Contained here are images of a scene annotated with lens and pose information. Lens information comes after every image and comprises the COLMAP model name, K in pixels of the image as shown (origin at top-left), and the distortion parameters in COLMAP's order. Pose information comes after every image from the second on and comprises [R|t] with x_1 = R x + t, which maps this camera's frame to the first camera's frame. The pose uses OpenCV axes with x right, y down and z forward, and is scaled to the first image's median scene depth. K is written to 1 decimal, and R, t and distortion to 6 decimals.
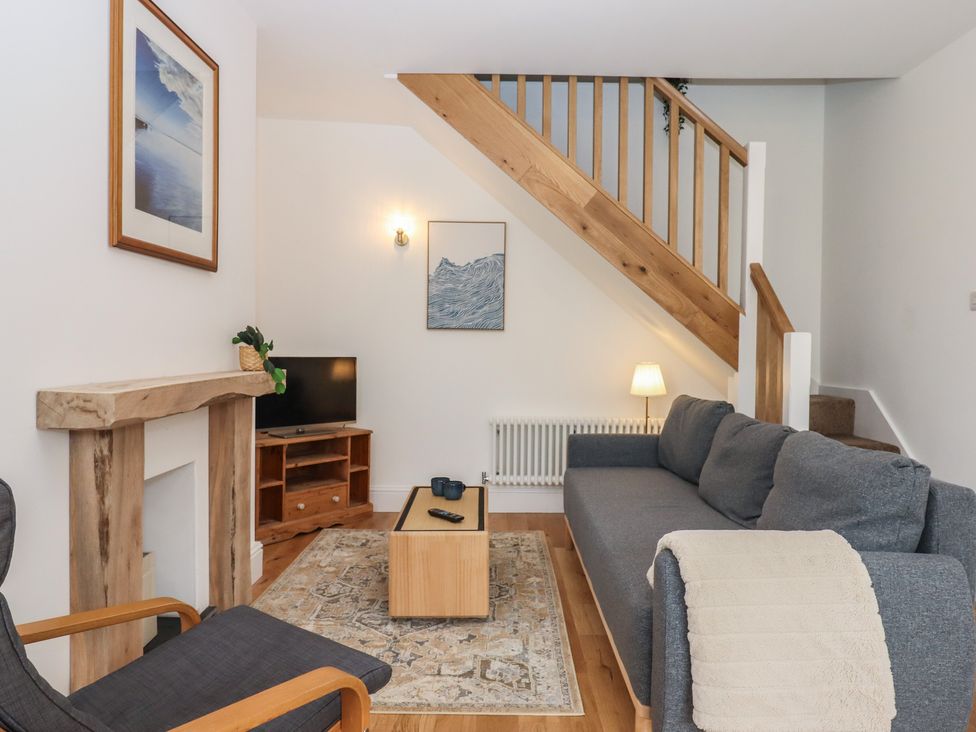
lens RADIAL K [[673.8, 0, 492.4], [0, 673.8, 363.7], [0, 0, 1]] dist [0.014686, -0.007118]
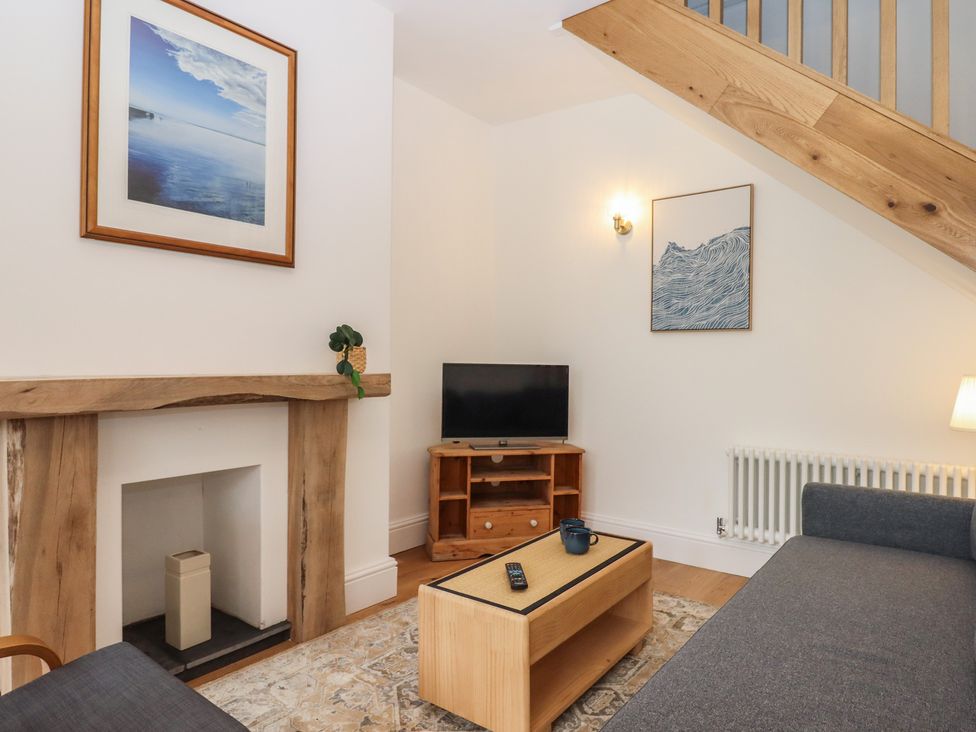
lens RADIAL K [[600.8, 0, 491.1], [0, 600.8, 364.1], [0, 0, 1]] dist [0.004201, -0.009462]
pose [[0.789385, -0.000242, -0.613898, 0.243712], [-0.018297, 0.999546, -0.023922, 0.011347], [0.613626, 0.030116, 0.789023, 0.377161]]
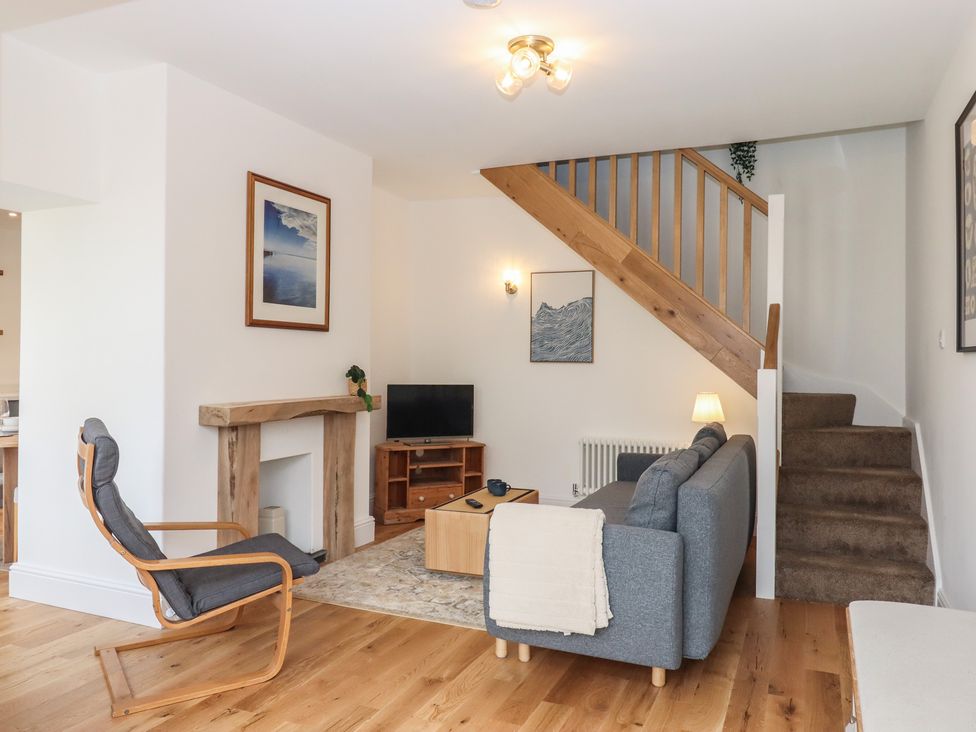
lens RADIAL K [[740.0, 0, 484.7], [0, 740.0, 364.7], [0, 0, 1]] dist [0.010363, -0.007332]
pose [[0.914434, -0.001308, -0.404733, 0.448002], [-0.009697, 0.999637, -0.025140, -0.015351], [0.404619, 0.026913, 0.914089, -0.297503]]
